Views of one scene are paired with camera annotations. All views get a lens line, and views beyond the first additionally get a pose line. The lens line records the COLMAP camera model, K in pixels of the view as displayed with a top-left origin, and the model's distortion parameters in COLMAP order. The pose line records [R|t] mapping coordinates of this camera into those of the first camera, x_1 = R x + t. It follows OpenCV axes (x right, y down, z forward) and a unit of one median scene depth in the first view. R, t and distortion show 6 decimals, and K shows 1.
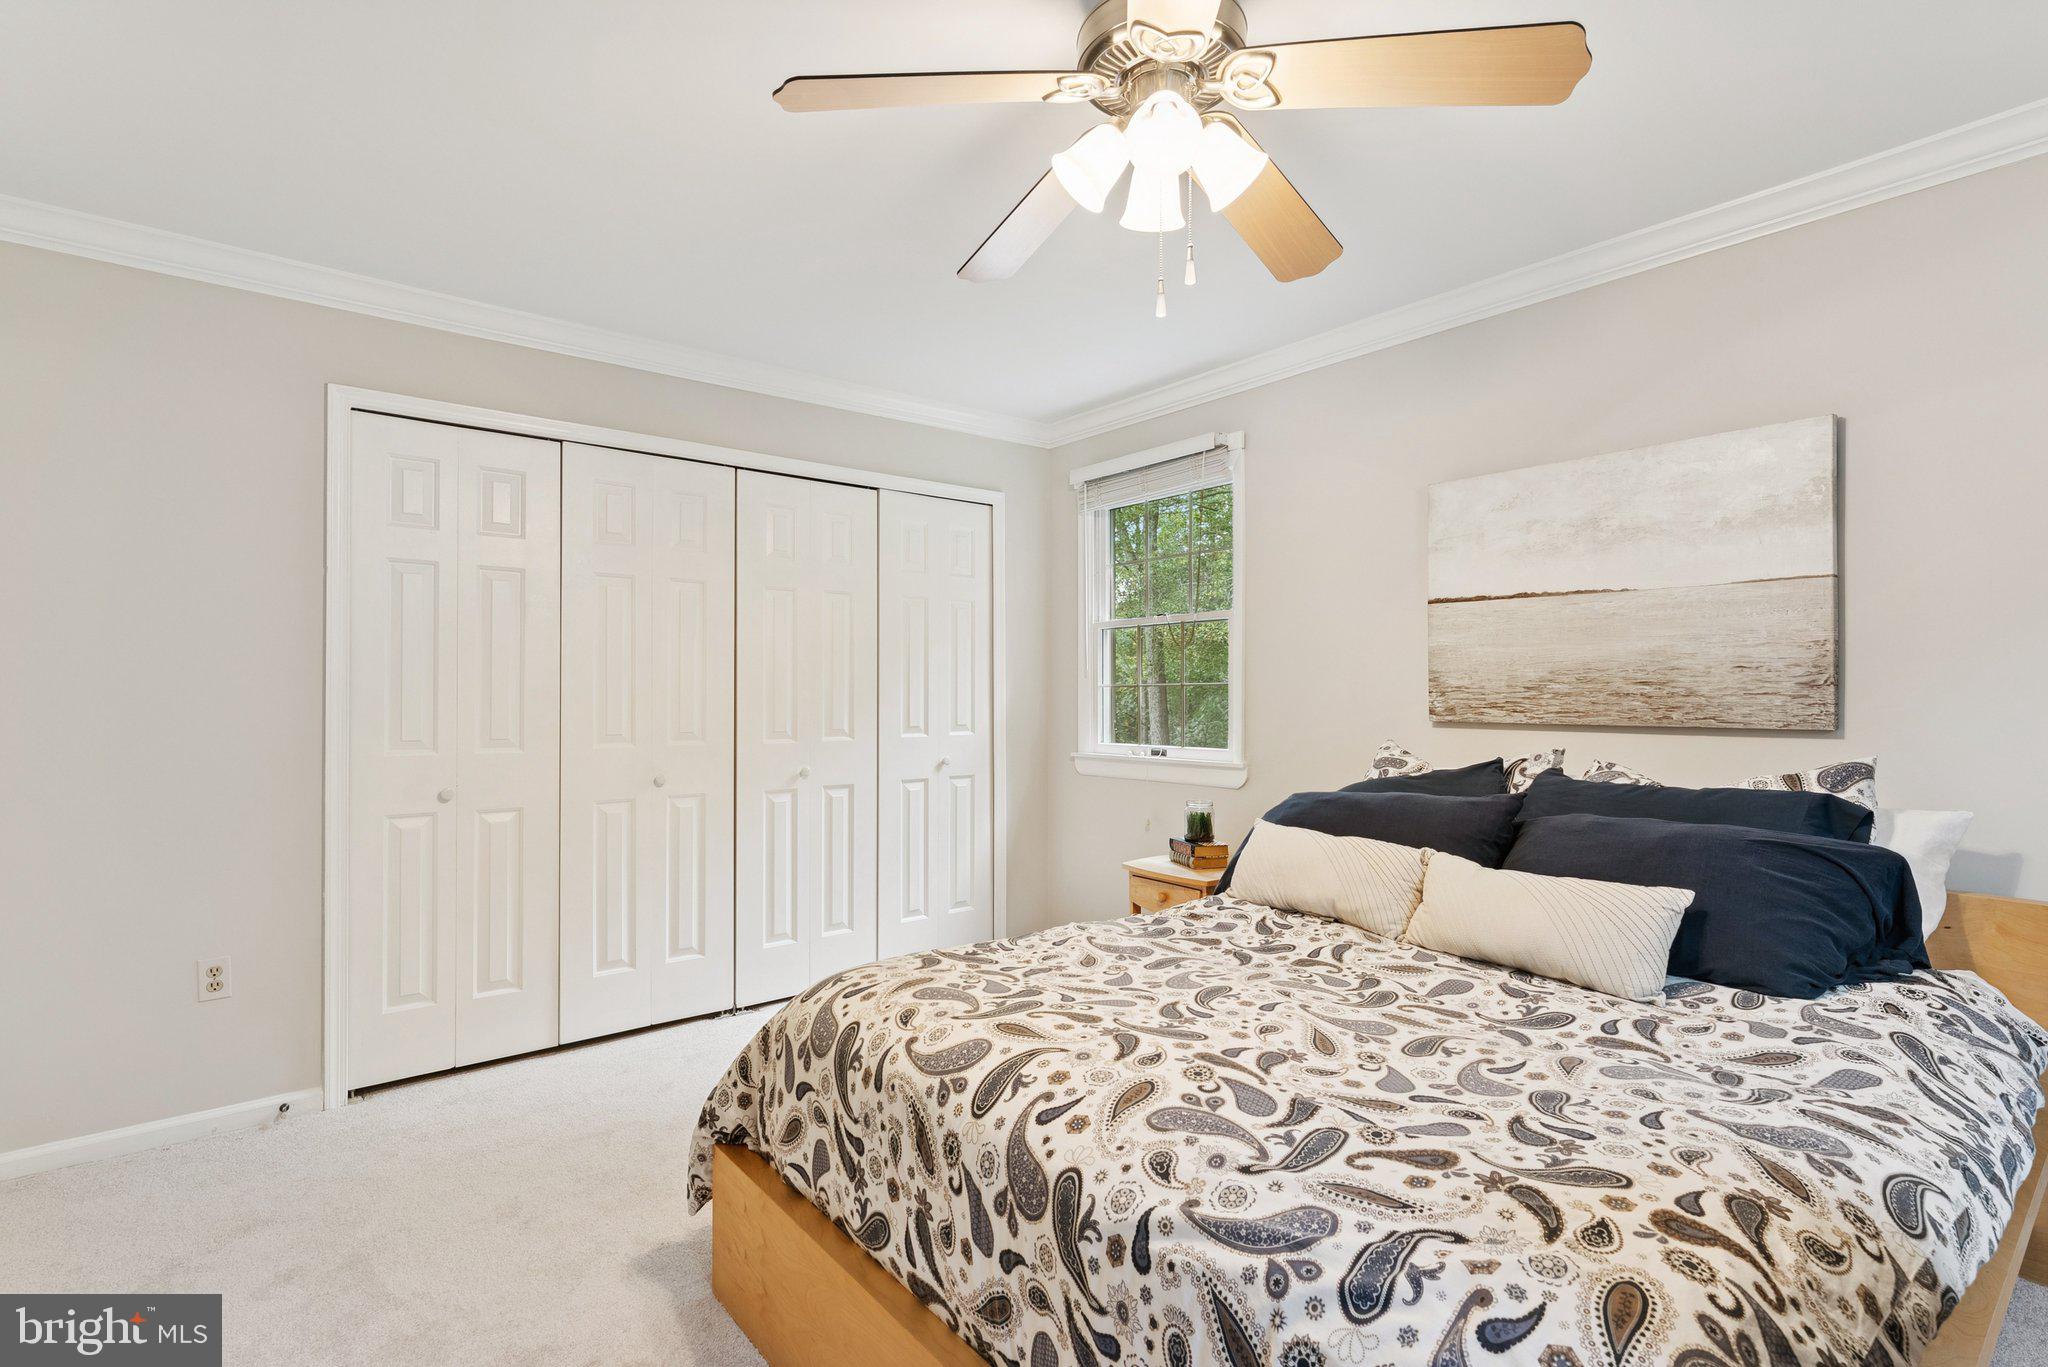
lens RADIAL K [[972.1, 0, 1022.8], [0, 972.1, 694.3], [0, 0, 1]] dist [-0.000951, -0.000177]
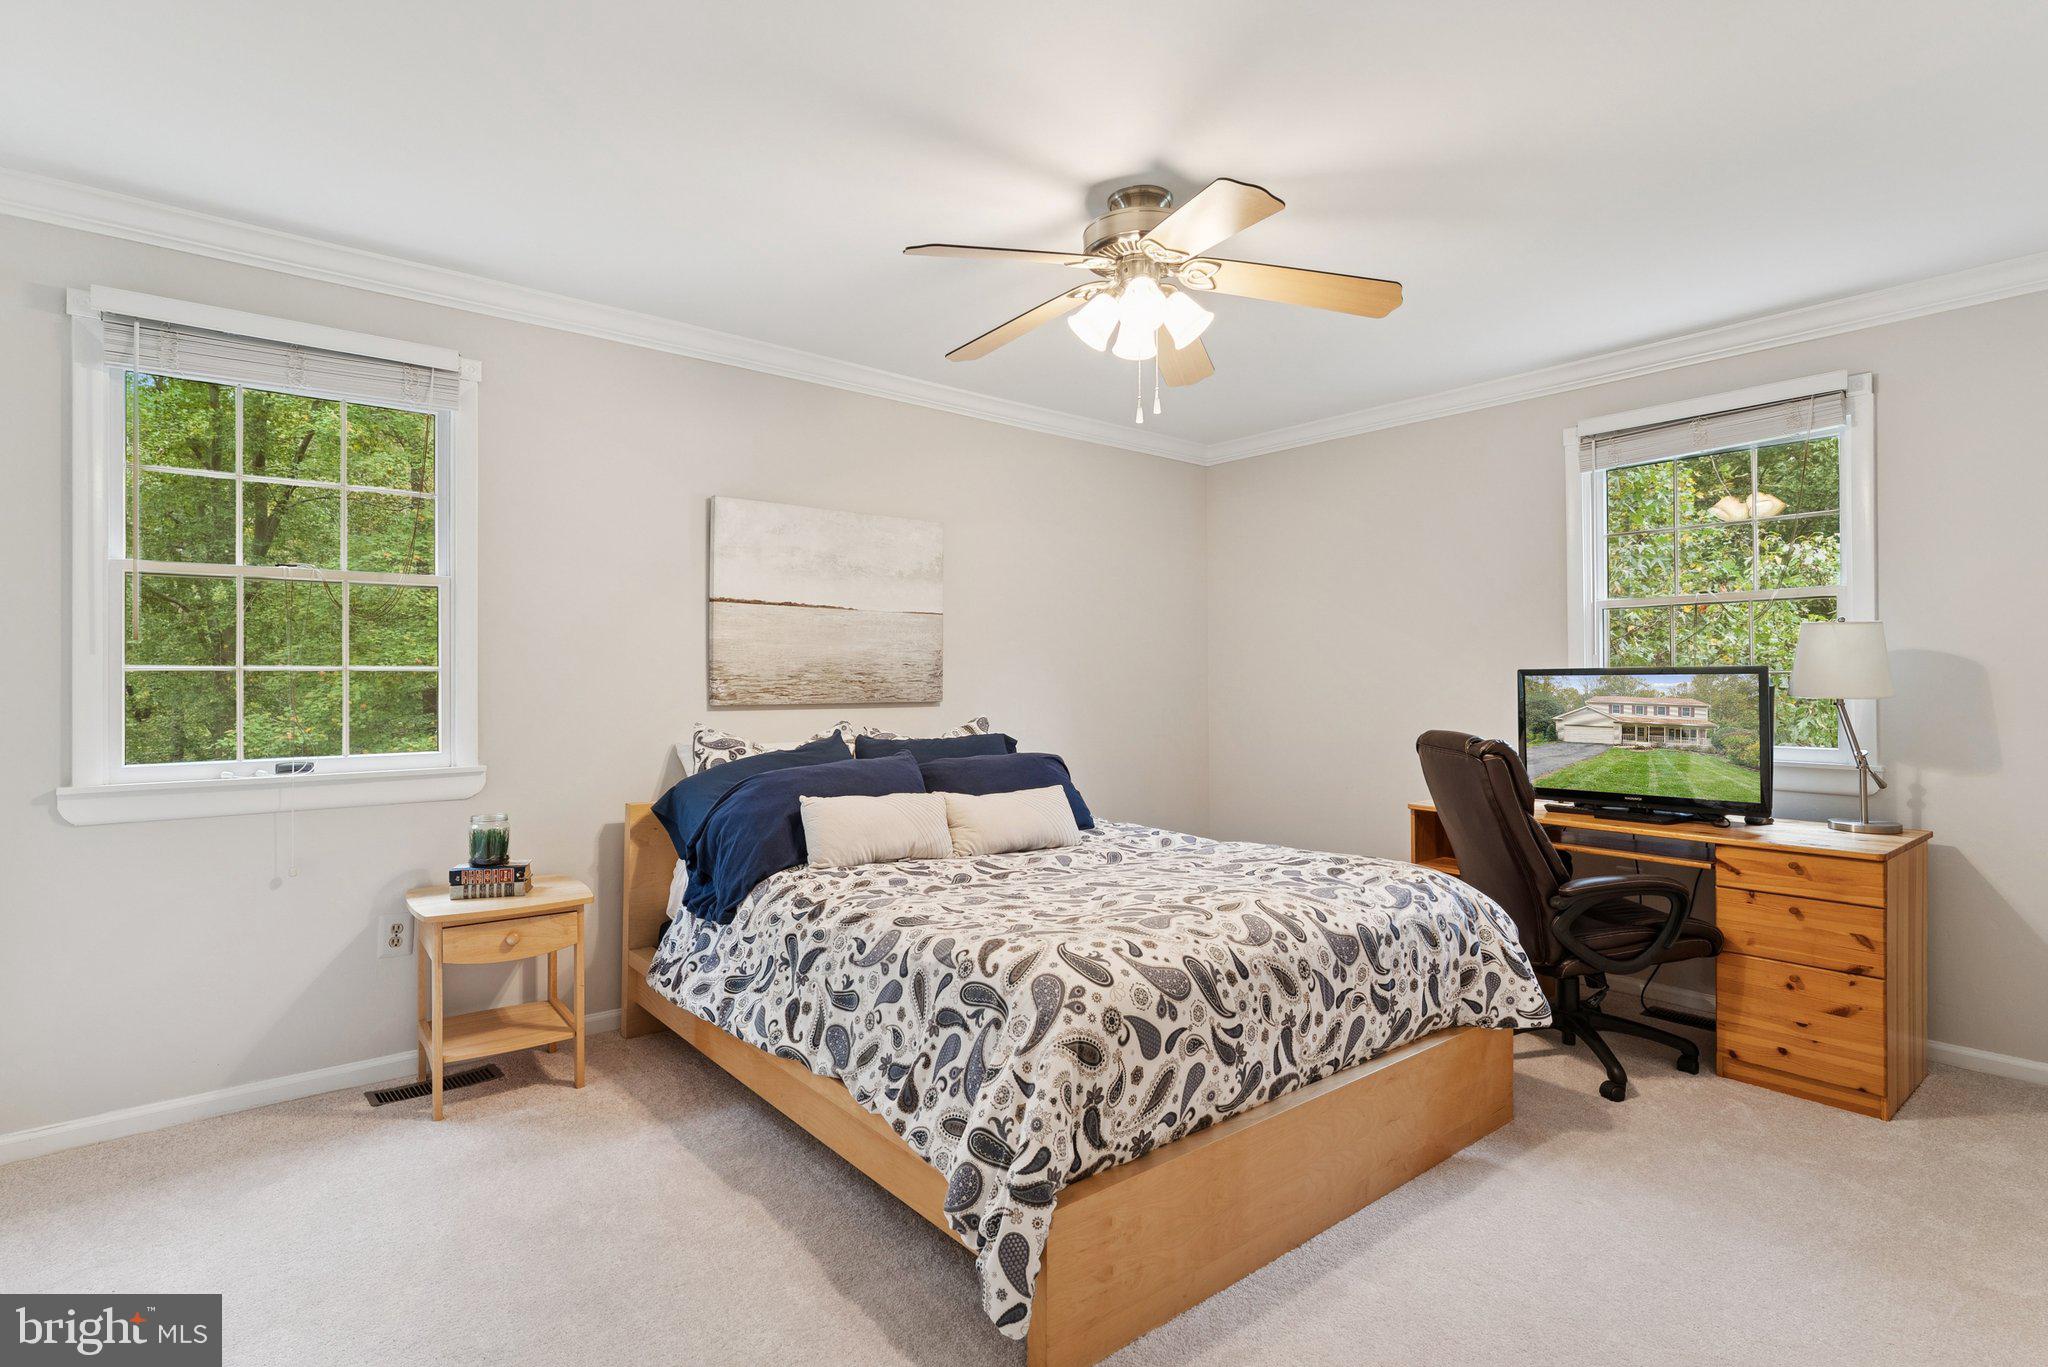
lens RADIAL K [[1007.4, 0, 1024.0], [0, 1007.4, 683.5], [0, 0, 1]] dist [-0.001987, -0.000045]
pose [[-0.012991, -0.001323, 0.999915, -0.968132], [0.003053, 0.999994, 0.001363, 0.002196], [-0.999911, 0.003070, -0.012987, 0.841261]]
